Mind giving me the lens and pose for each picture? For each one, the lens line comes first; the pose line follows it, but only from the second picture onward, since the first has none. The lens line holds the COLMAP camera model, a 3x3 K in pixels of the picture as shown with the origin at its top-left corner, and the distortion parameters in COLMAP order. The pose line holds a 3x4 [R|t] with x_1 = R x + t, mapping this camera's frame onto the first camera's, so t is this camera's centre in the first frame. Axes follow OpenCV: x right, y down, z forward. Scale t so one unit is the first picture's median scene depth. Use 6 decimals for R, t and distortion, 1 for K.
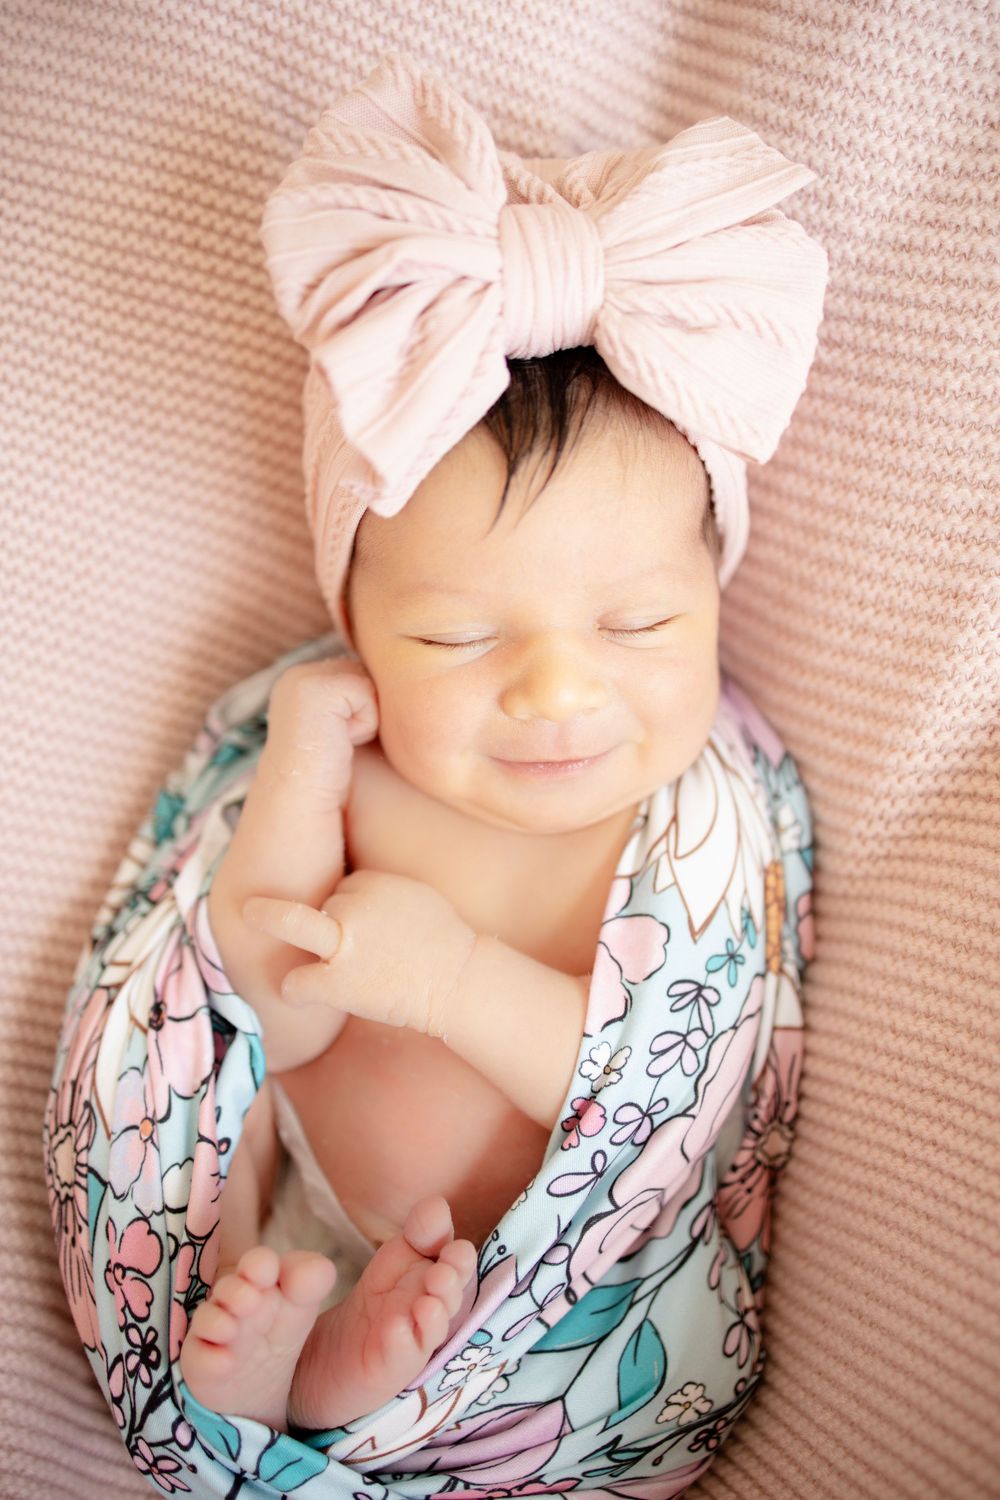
lens RADIAL K [[1506.4, 0, 483.6], [0, 1506.4, 743.2], [0, 0, 1]] dist [0.025508, 0.028232]
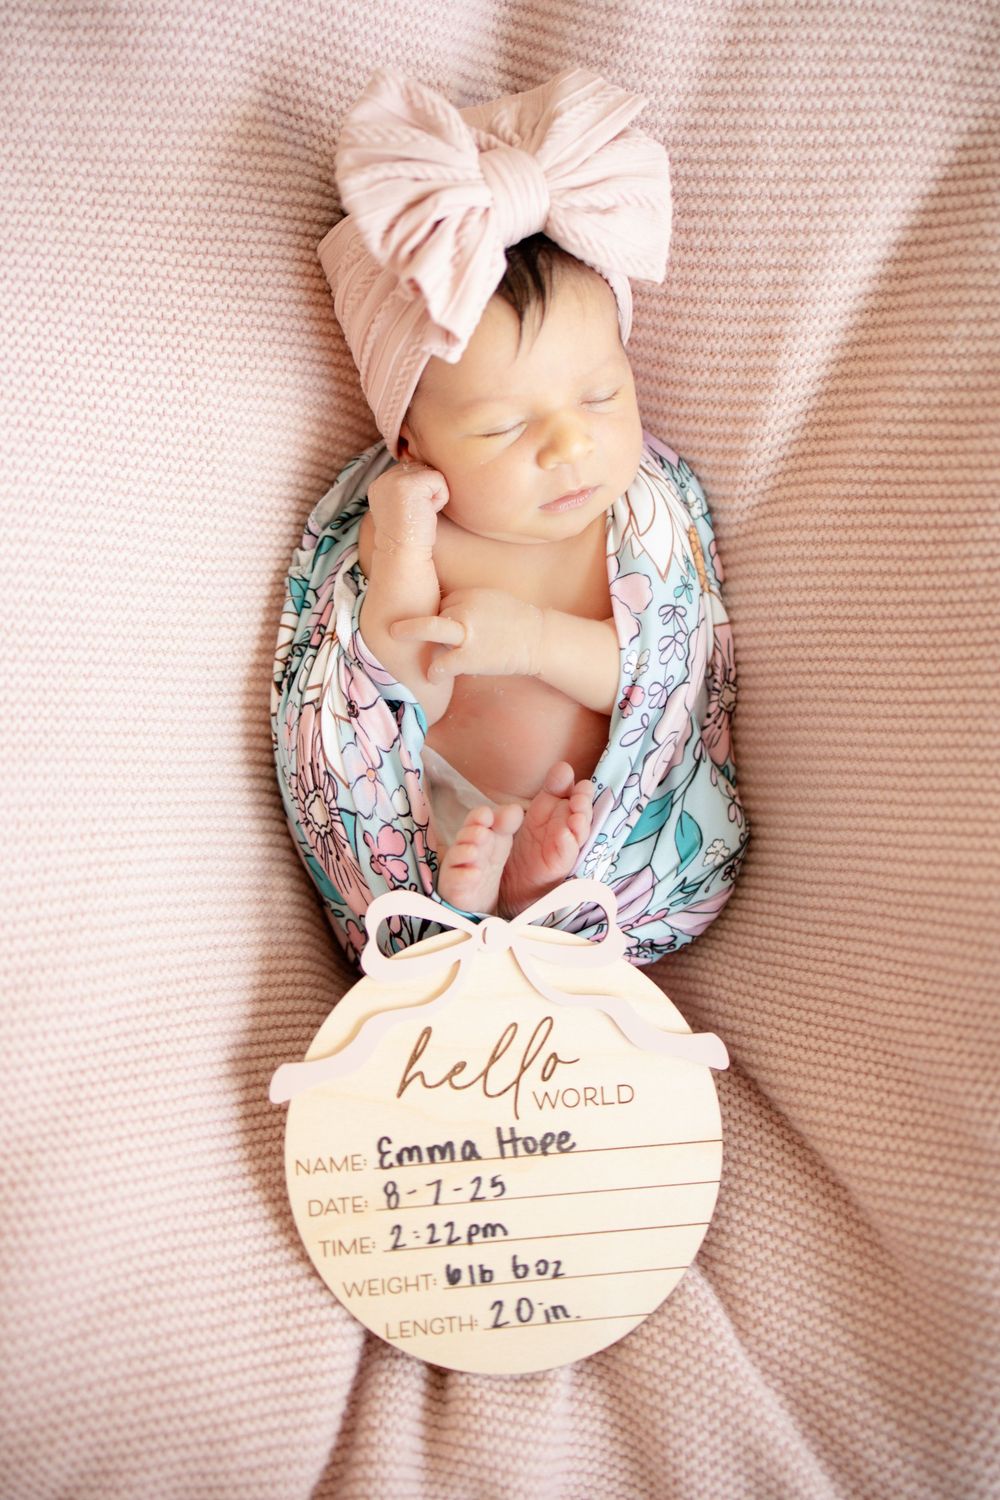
lens RADIAL K [[1540.0, 0, 438.5], [0, 1540.0, 717.4], [0, 0, 1]] dist [0.009288, 0.021100]
pose [[0.956260, -0.249714, 0.152349, -0.387941], [0.232196, 0.964749, 0.123873, 0.010465], [-0.177911, -0.083080, 0.980533, -0.610028]]
